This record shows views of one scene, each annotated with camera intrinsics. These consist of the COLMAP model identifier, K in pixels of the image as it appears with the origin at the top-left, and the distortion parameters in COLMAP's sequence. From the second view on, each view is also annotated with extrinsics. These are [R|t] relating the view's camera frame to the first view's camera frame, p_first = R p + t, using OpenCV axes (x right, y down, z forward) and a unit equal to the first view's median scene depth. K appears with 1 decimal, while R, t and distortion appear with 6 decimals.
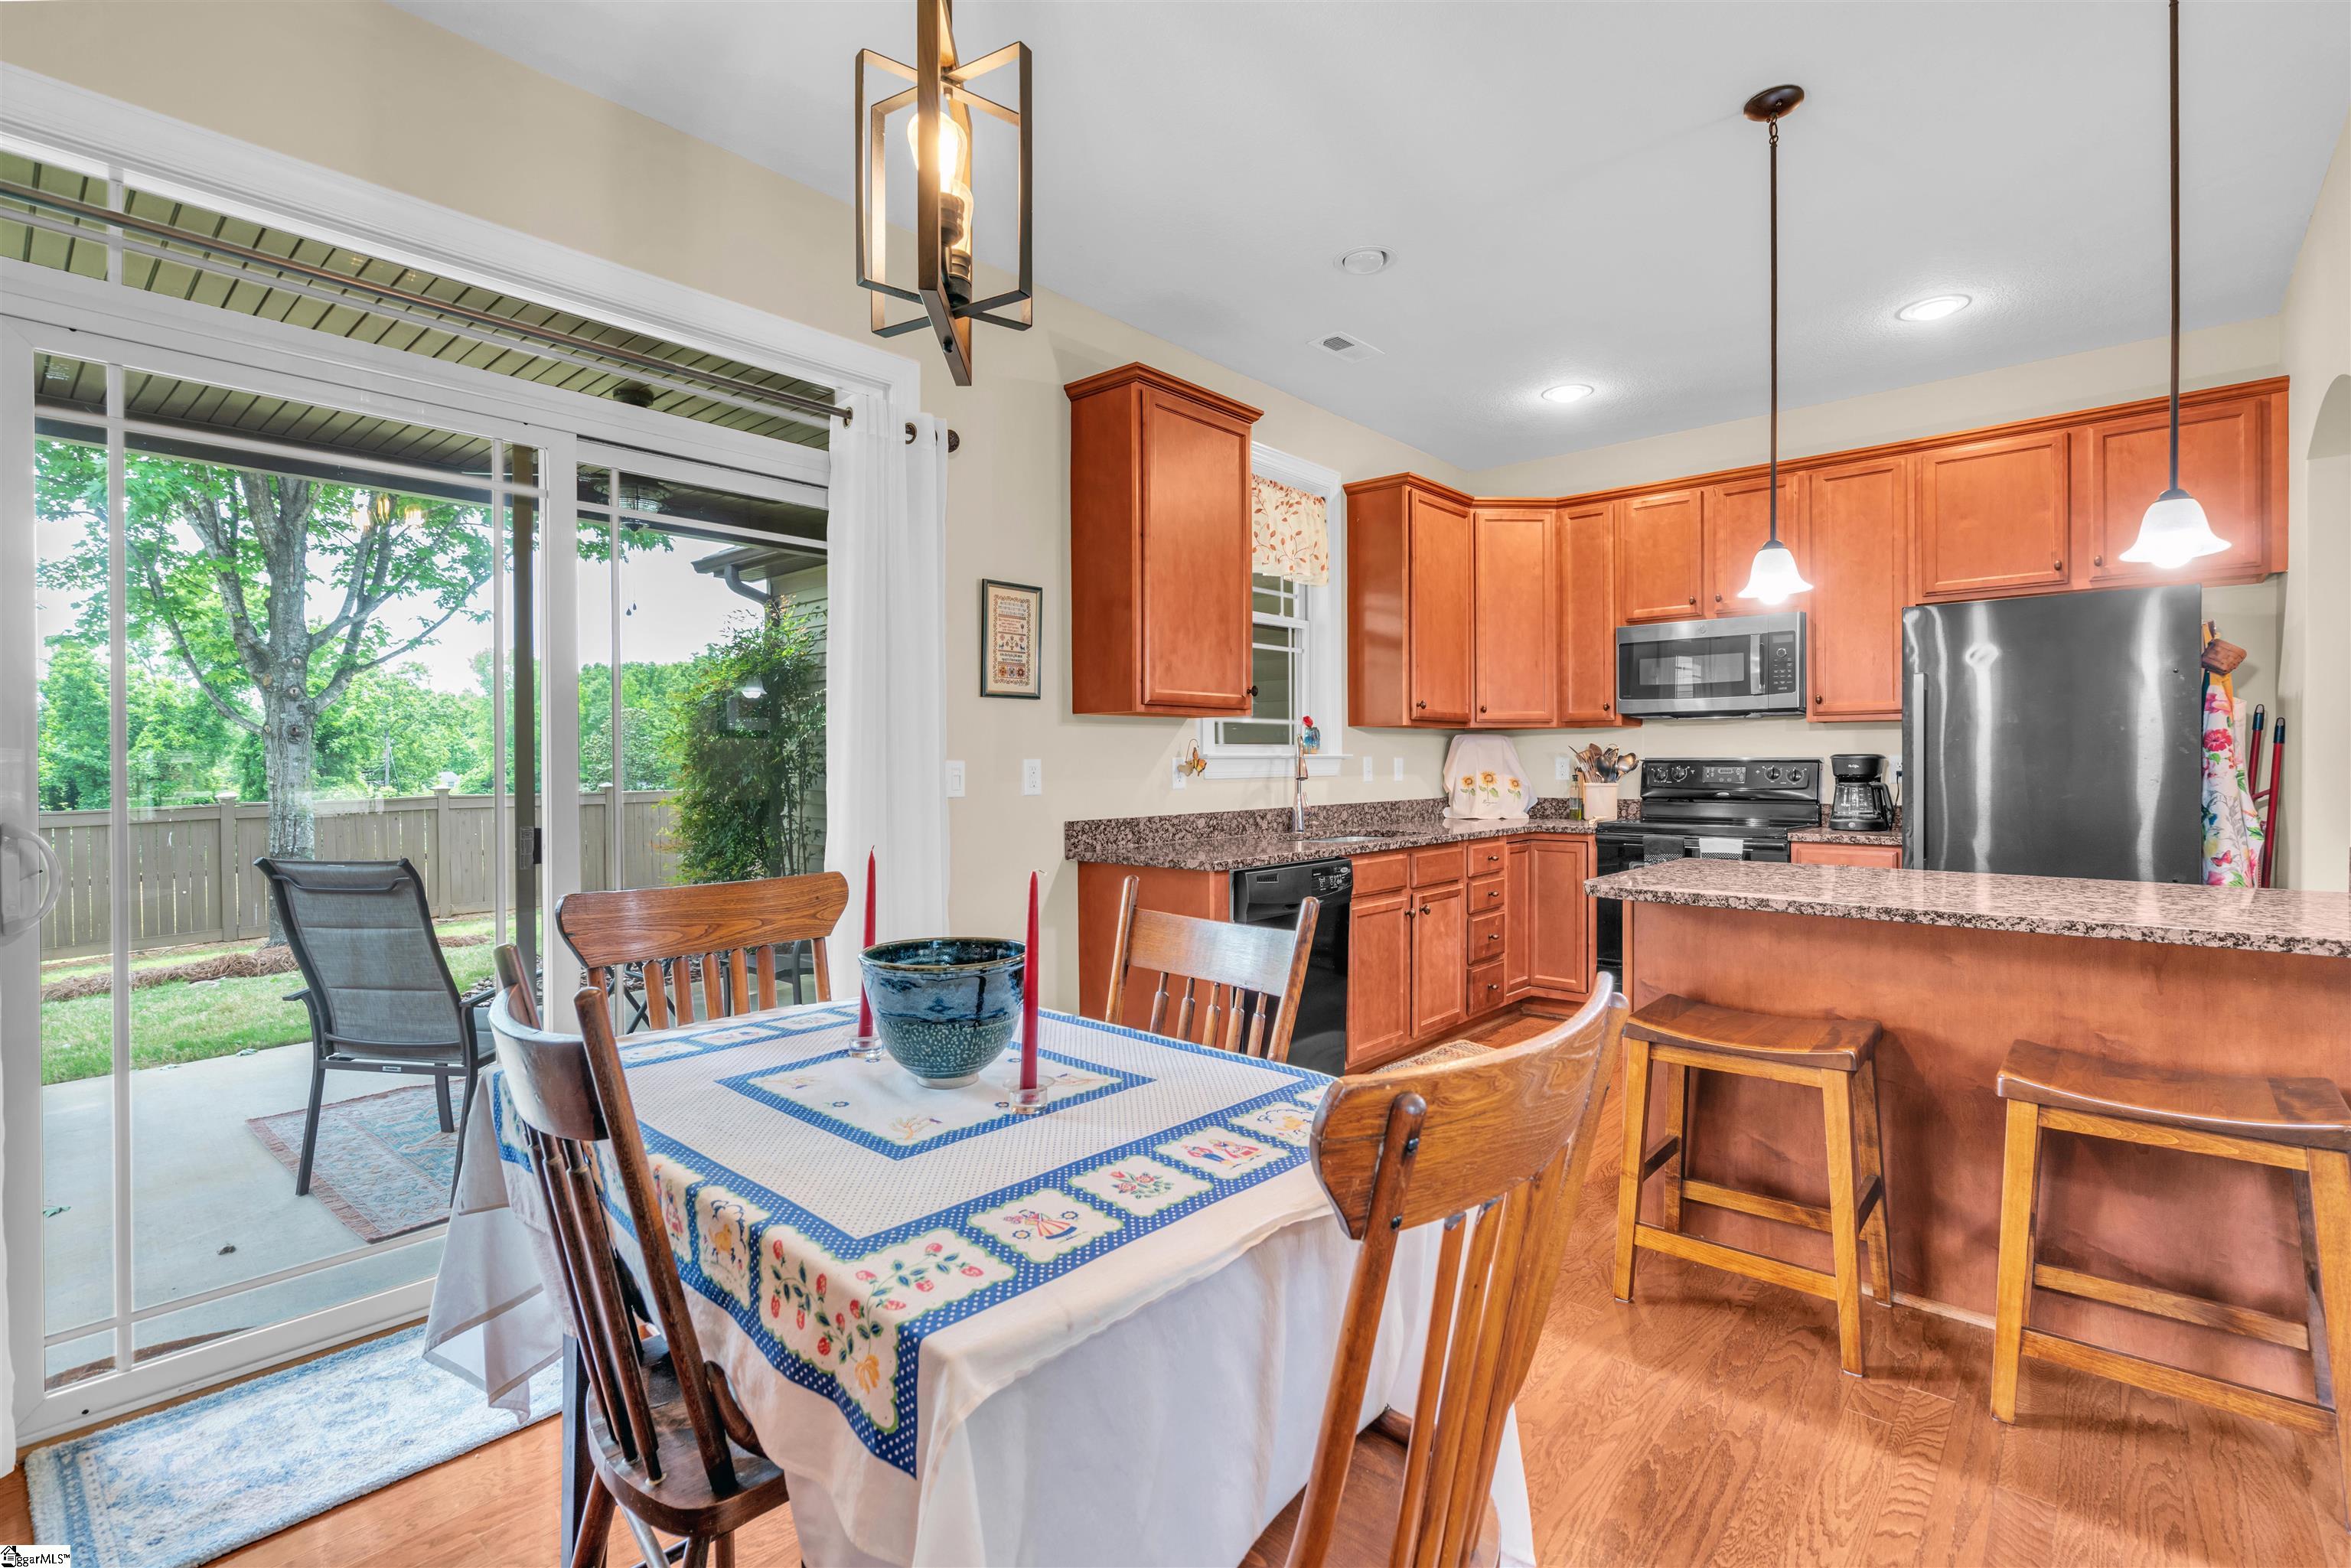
lens RADIAL K [[1076.3, 0, 1187.4], [0, 1076.3, 768.3], [0, 0, 1]] dist [-0.000848, 0.000963]
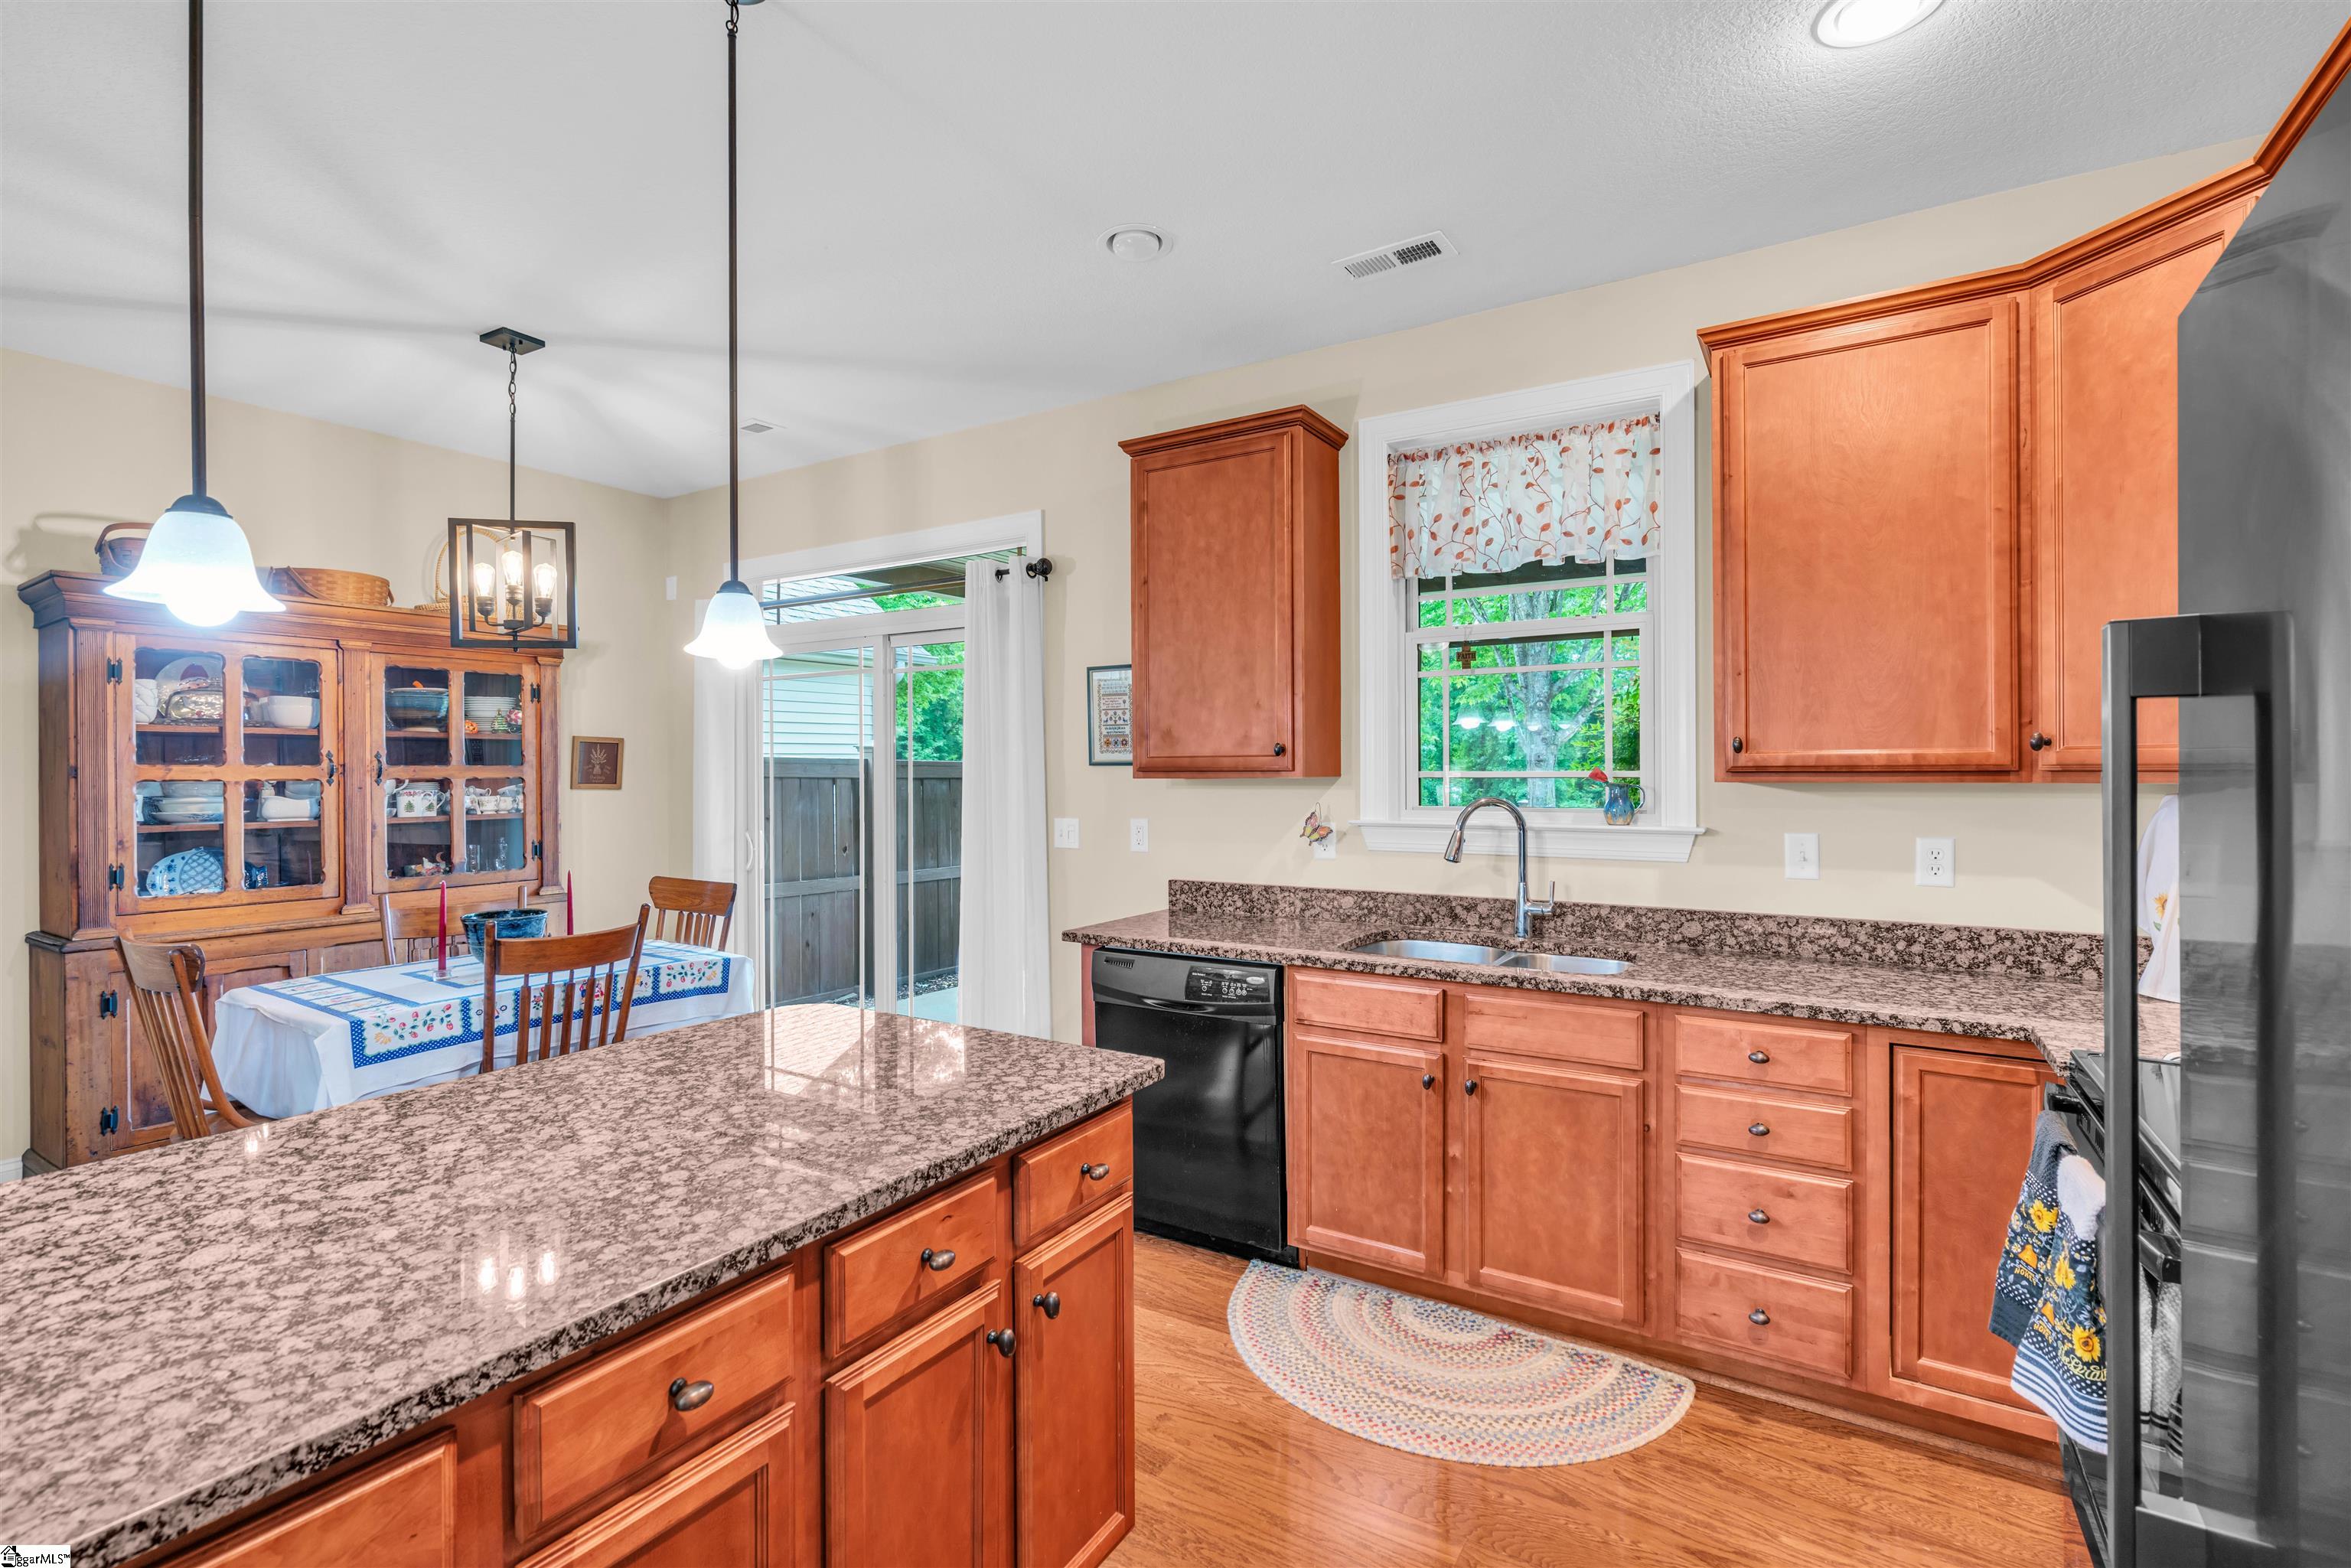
lens RADIAL K [[1066.1, 0, 1169.5], [0, 1066.1, 768.1], [0, 0, 1]] dist [-0.003110, 0.000327]
pose [[0.158227, 0.004719, -0.987392, 0.756604], [-0.002620, 0.999987, 0.004359, -0.052995], [0.987399, 0.001897, 0.158237, 0.685799]]
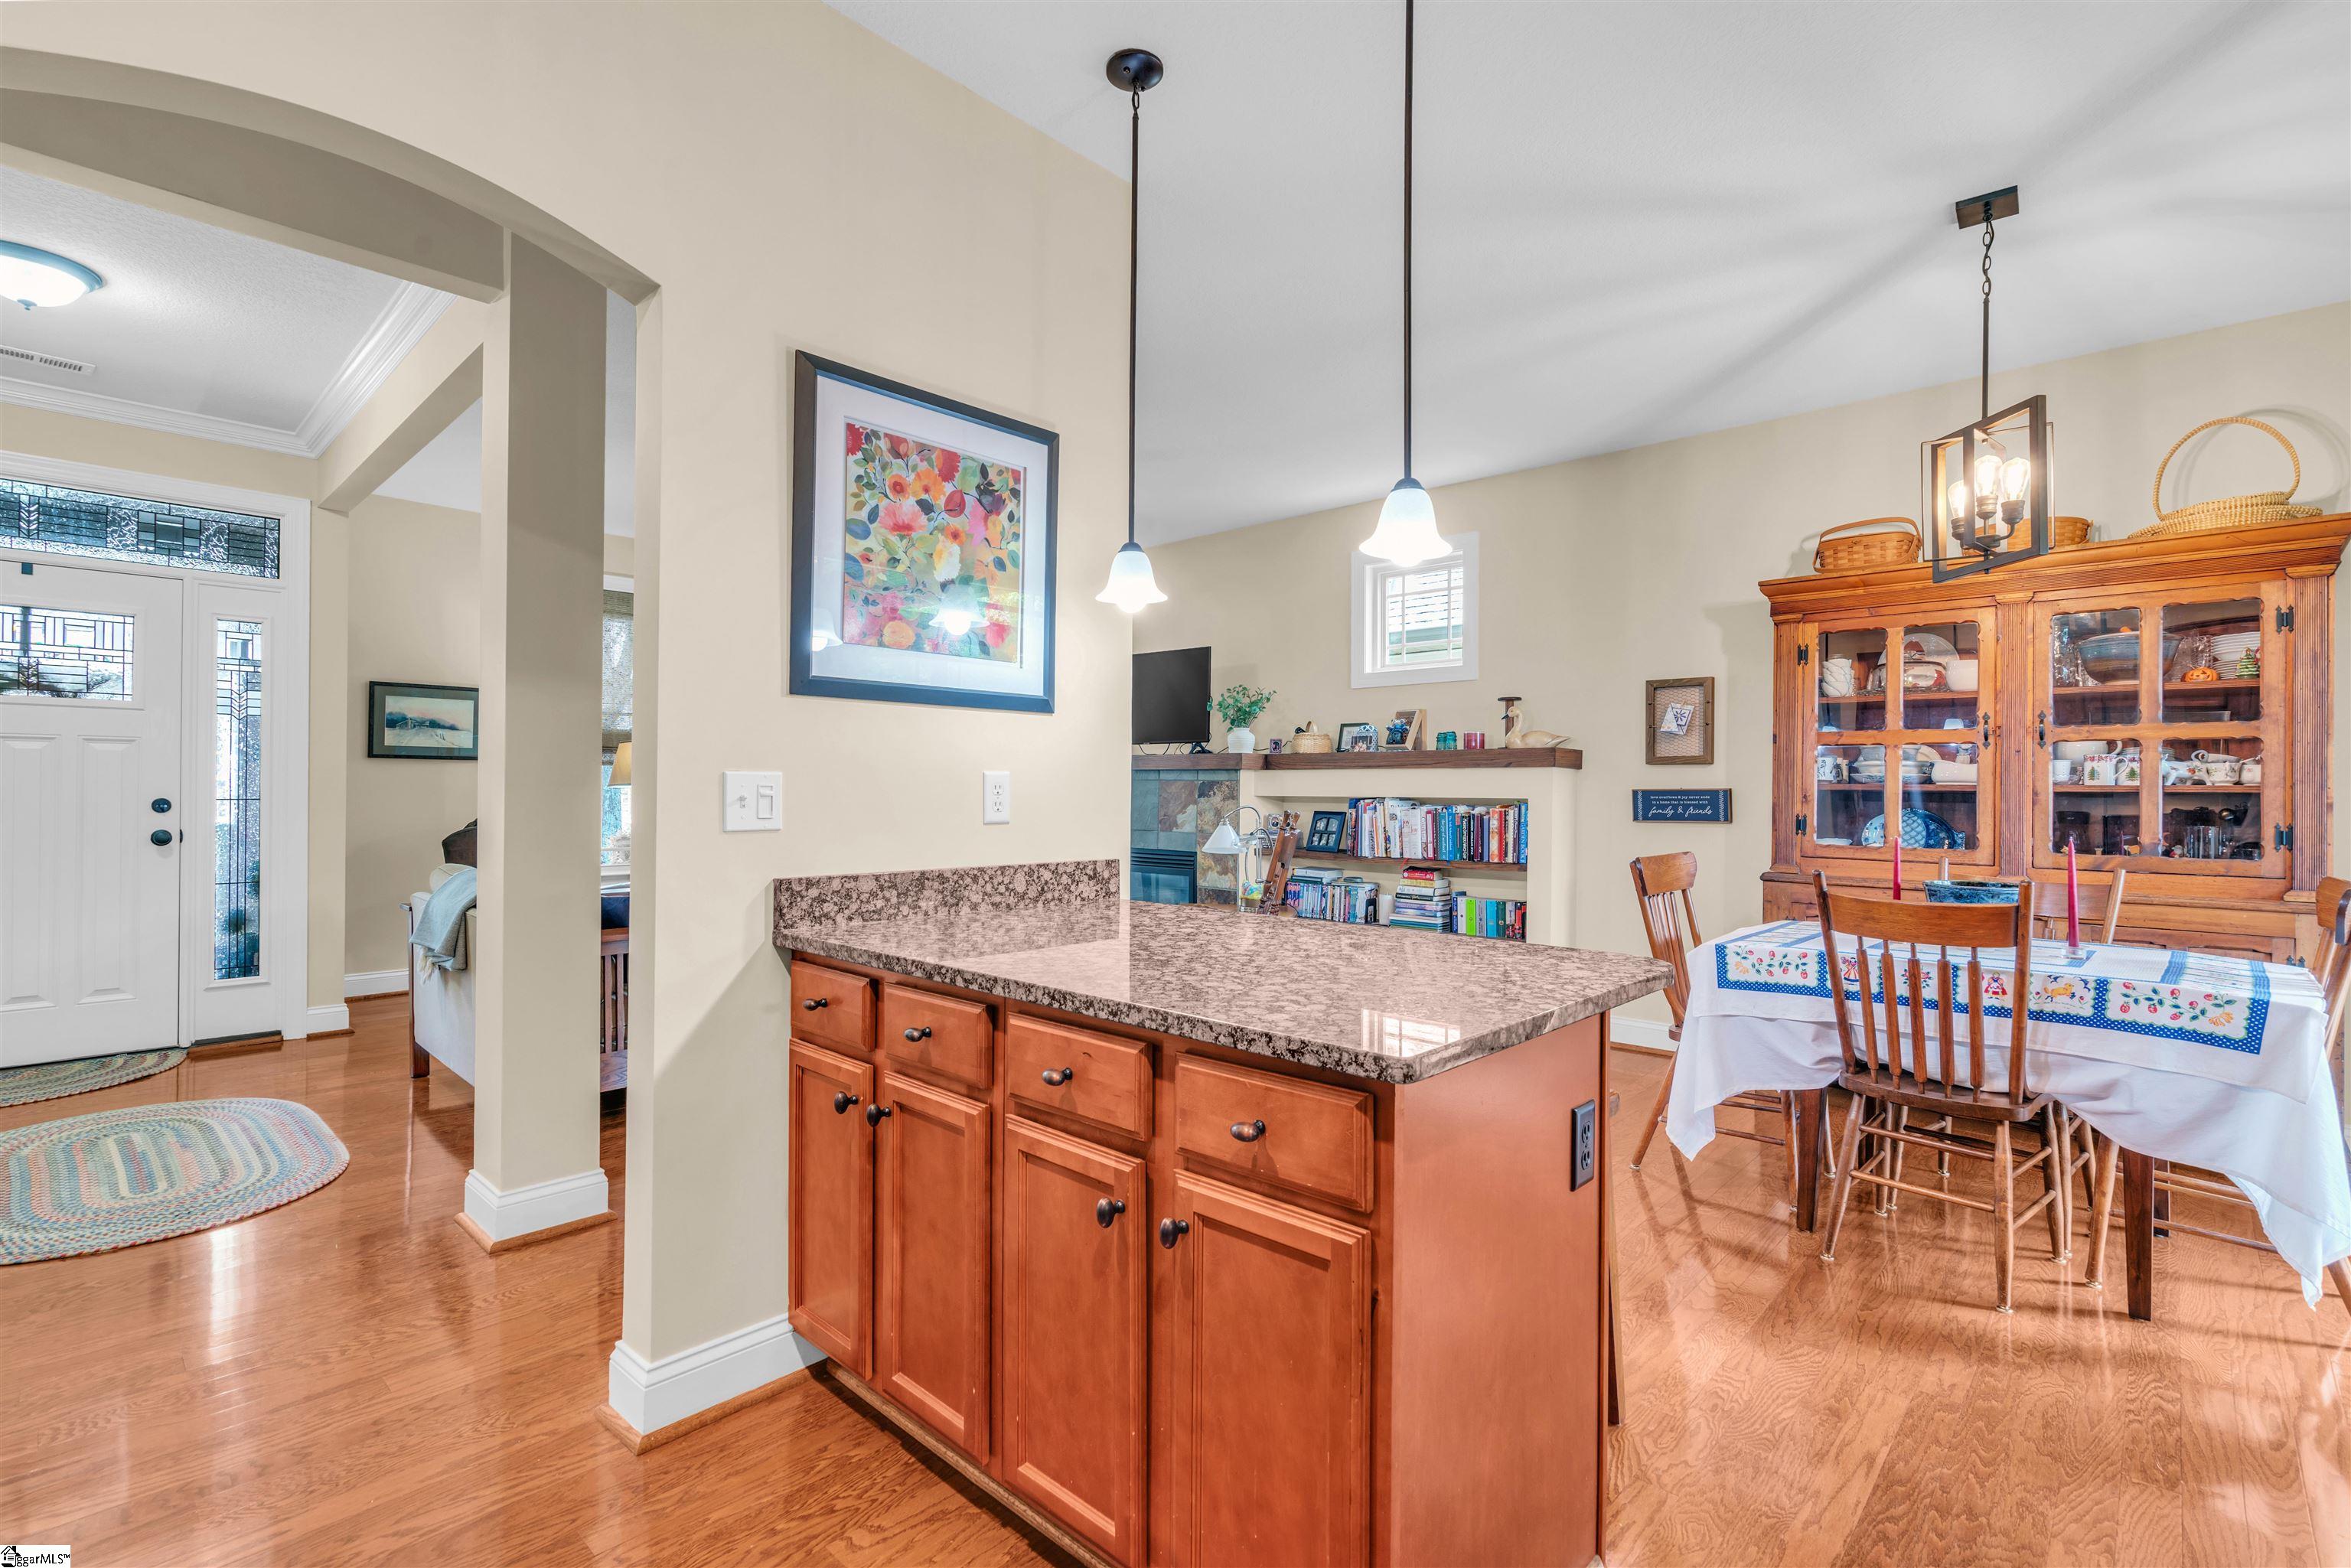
lens RADIAL K [[1068.8, 0, 1172.6], [0, 1068.8, 788.8], [0, 0, 1]] dist [-0.003188, 0.000892]
pose [[-0.999339, -0.003807, 0.036164, 0.394565], [-0.003585, 0.999974, 0.006220, -0.004284], [-0.036186, 0.006086, -0.999327, 1.009200]]
